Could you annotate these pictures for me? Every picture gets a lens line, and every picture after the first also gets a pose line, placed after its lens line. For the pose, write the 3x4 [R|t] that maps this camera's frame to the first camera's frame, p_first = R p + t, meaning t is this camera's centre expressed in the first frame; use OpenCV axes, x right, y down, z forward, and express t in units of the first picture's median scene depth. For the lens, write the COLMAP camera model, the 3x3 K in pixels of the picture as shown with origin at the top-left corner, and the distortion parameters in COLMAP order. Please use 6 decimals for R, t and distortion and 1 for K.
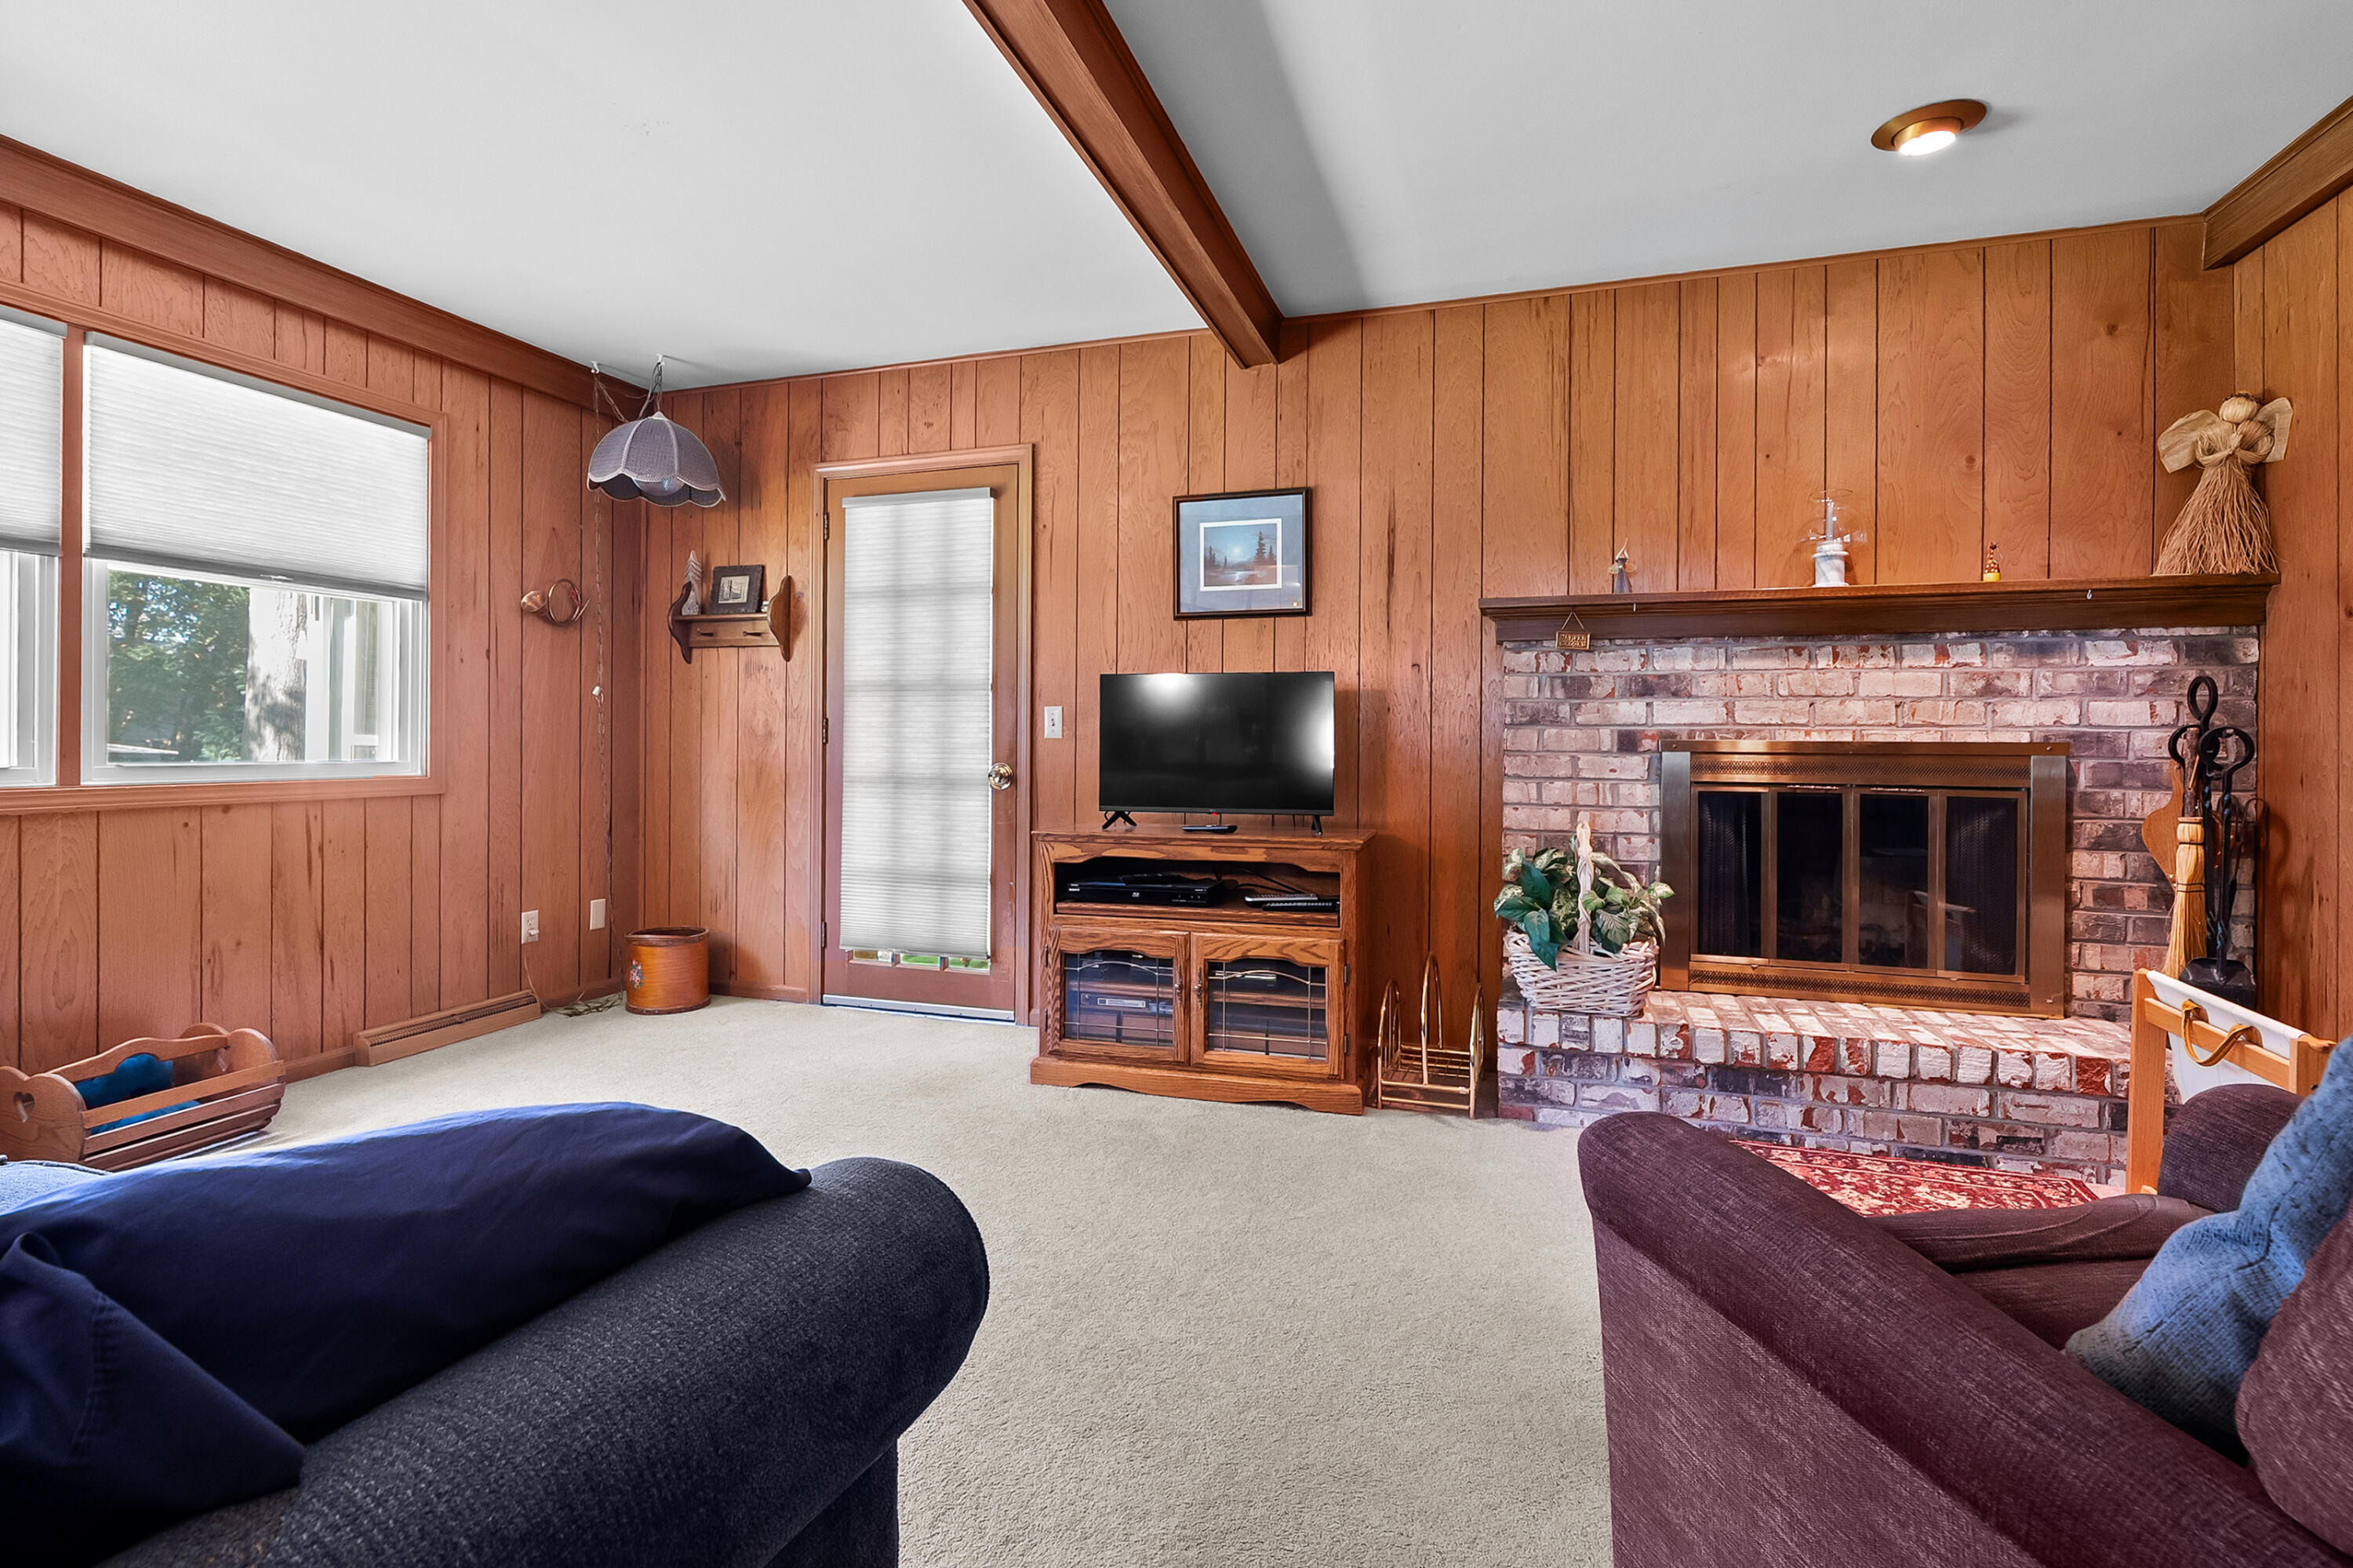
lens RADIAL K [[1076.2, 0, 1157.2], [0, 1076.2, 724.2], [0, 0, 1]] dist [-0.007987, 0.001093]
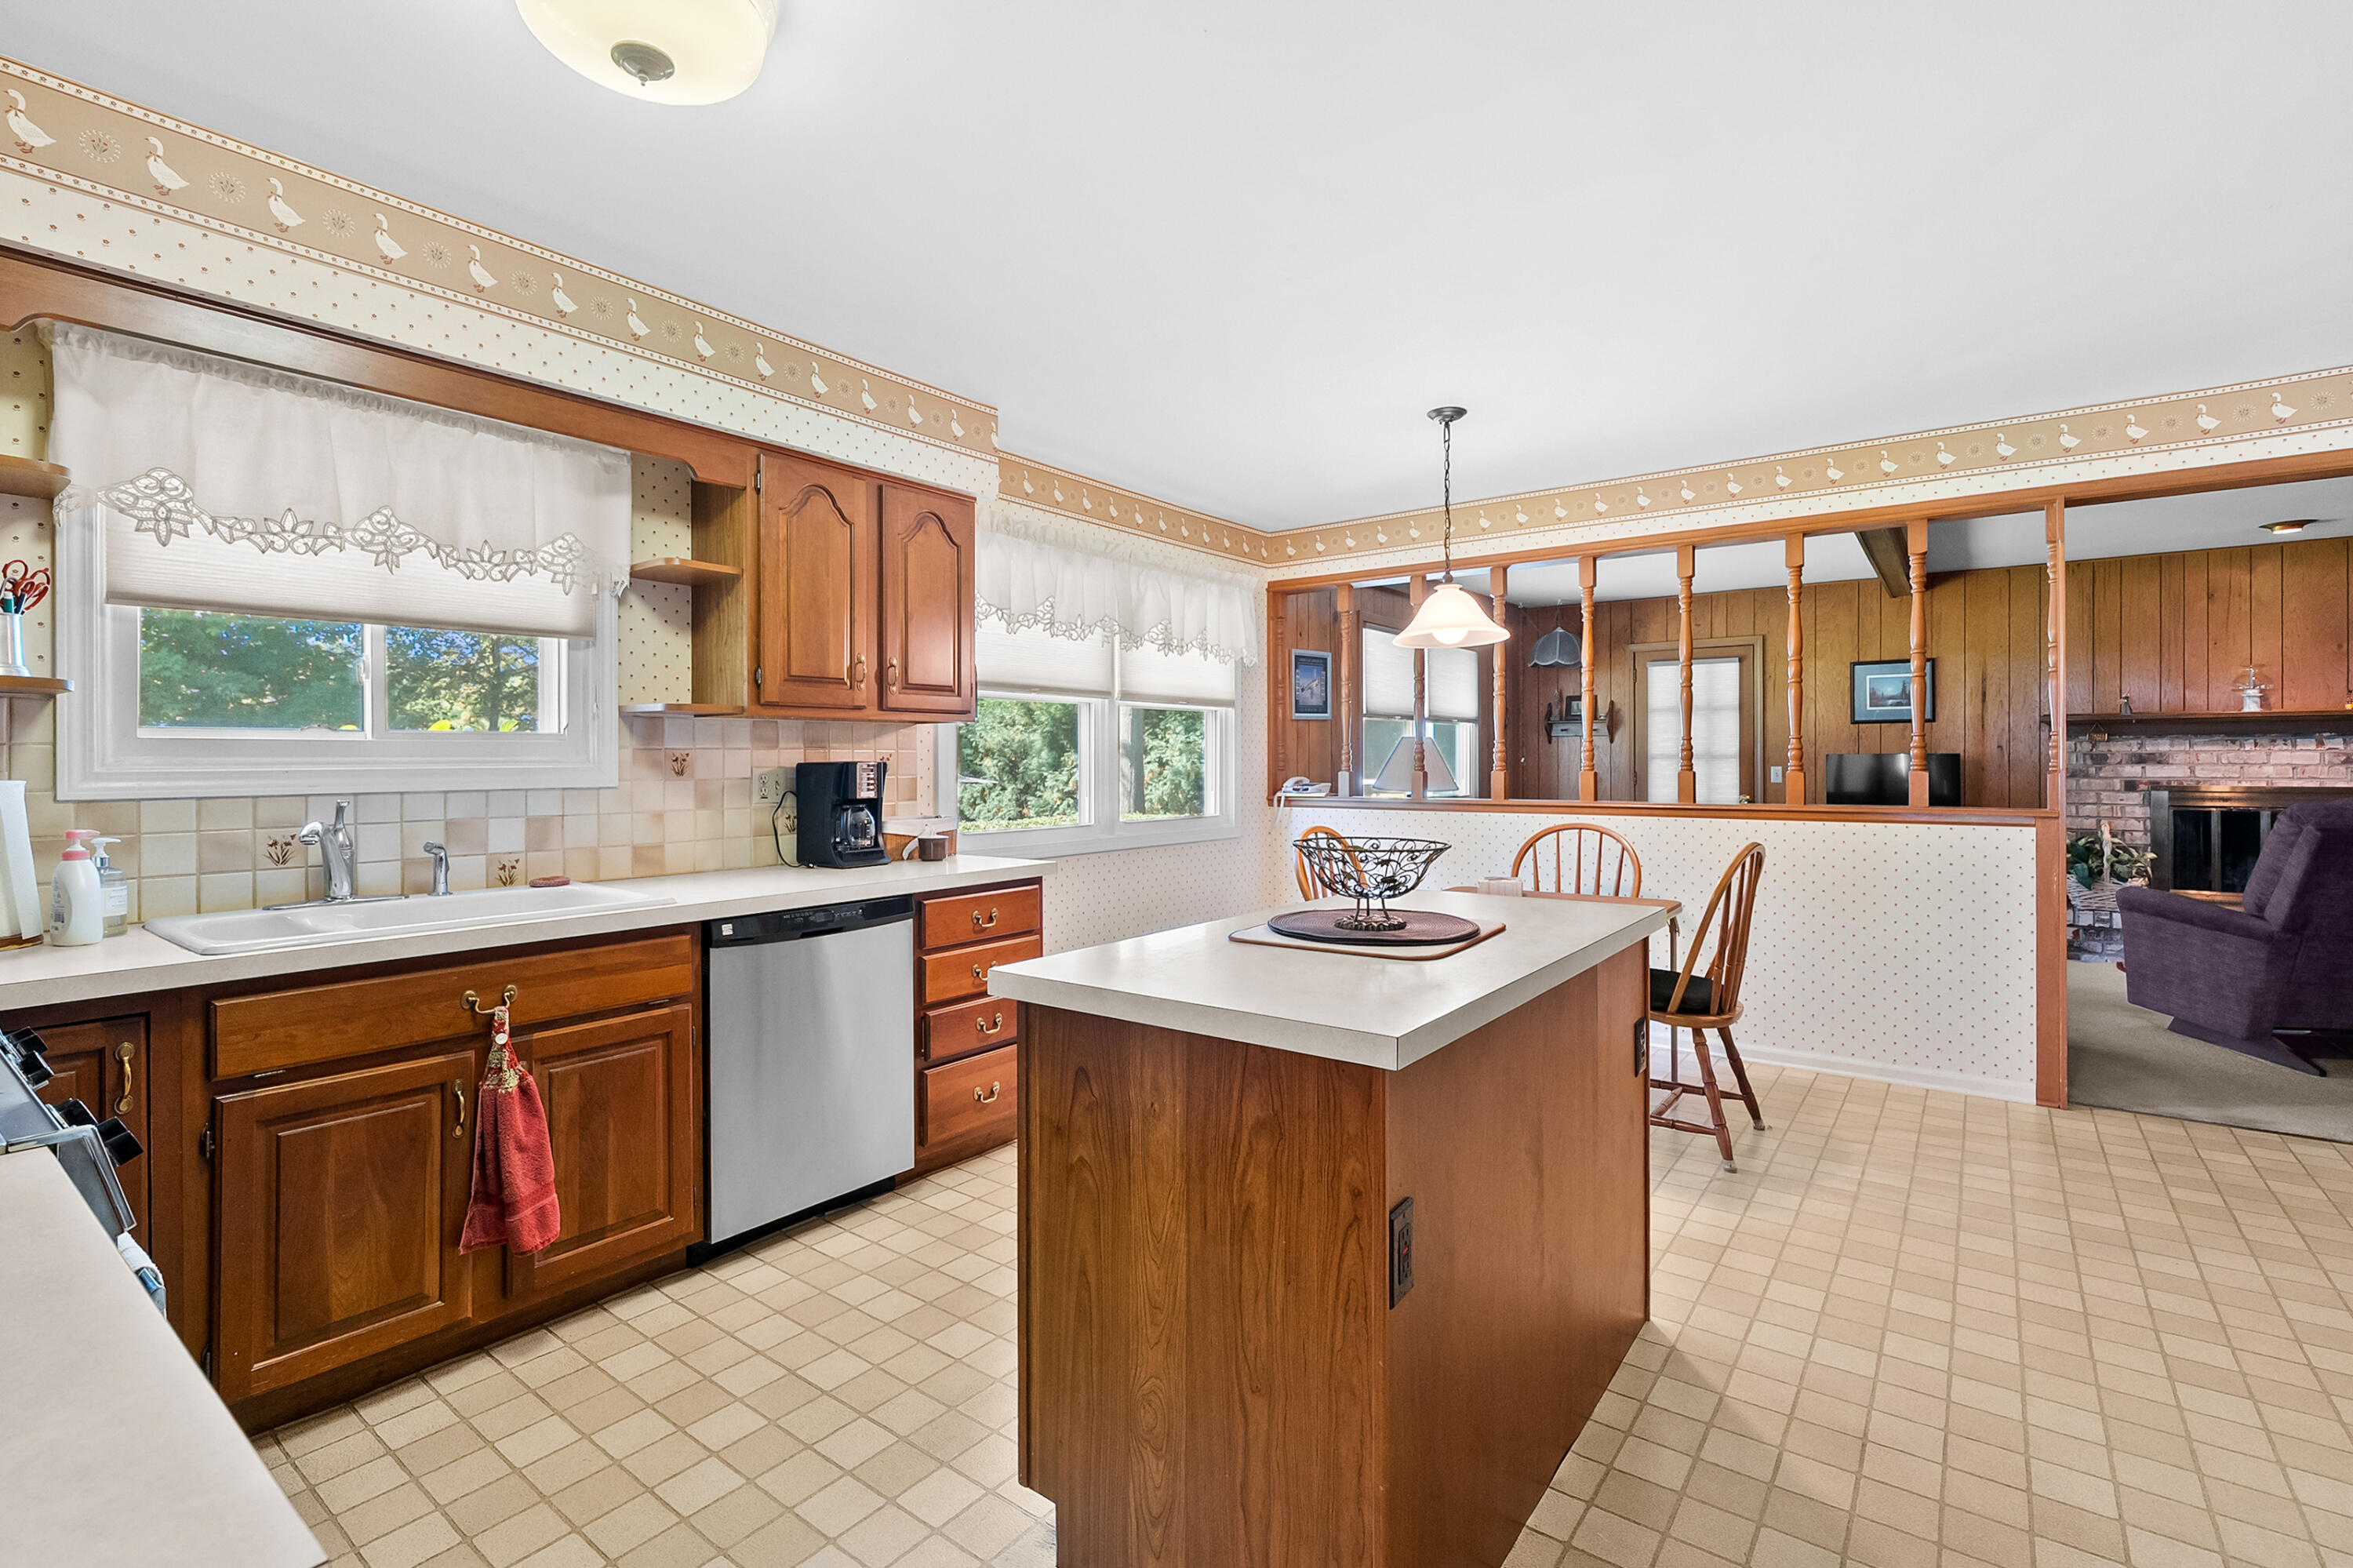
lens RADIAL K [[1076.2, 0, 1148.5], [0, 1076.2, 756.3], [0, 0, 1]] dist [-0.007987, 0.001093]
pose [[0.947523, -0.005308, -0.319643, -0.681876], [0.004272, 0.999983, -0.003942, -0.039944], [0.319659, 0.002370, 0.947530, -1.526701]]
